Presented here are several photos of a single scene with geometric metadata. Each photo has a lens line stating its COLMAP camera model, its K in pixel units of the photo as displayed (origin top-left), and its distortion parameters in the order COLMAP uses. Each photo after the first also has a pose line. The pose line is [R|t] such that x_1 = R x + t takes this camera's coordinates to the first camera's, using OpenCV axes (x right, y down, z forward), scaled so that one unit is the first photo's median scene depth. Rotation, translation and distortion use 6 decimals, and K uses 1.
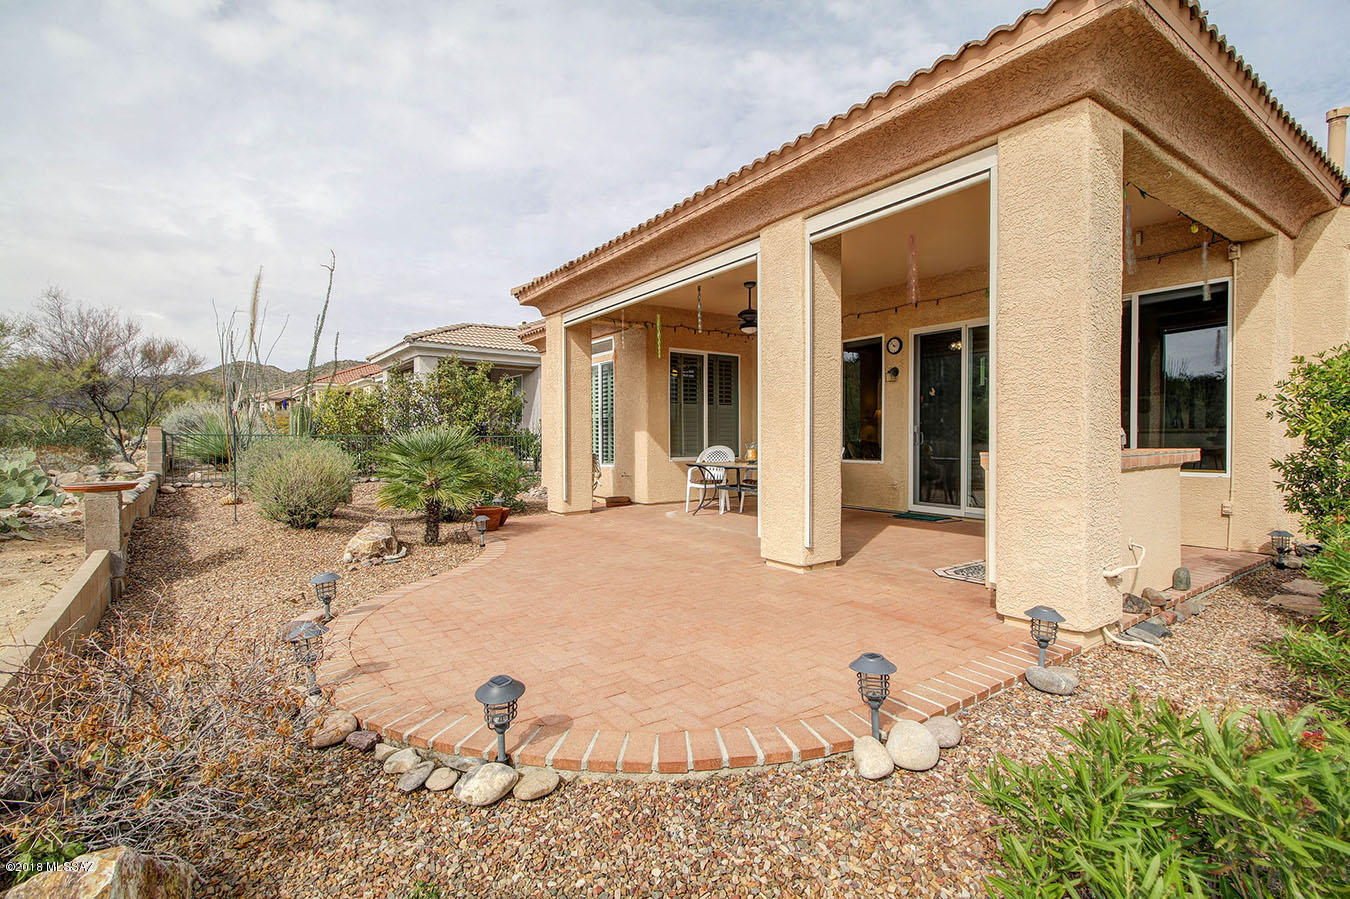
lens RADIAL K [[622.7, 0, 675.9], [0, 622.7, 445.0], [0, 0, 1]] dist [0.004635, 0.000424]
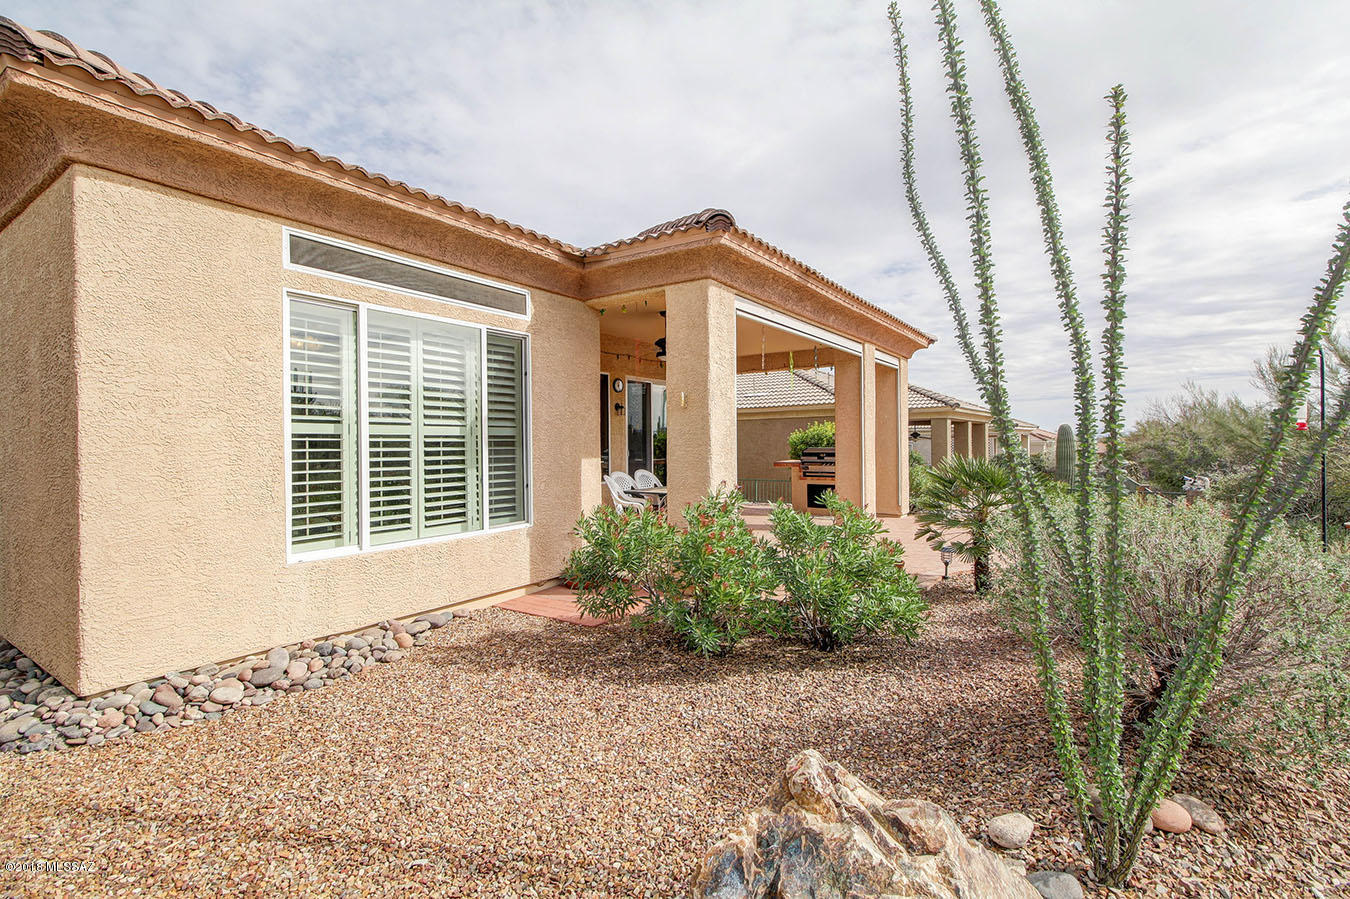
lens RADIAL K [[622.7, 0, 675.5], [0, 622.7, 447.1], [0, 0, 1]] dist [0.004635, 0.000424]
pose [[-0.345438, 0.001640, 0.938440, -0.726766], [0.016496, 0.999855, 0.004325, -0.039359], [-0.938297, 0.016975, -0.345415, 1.167392]]
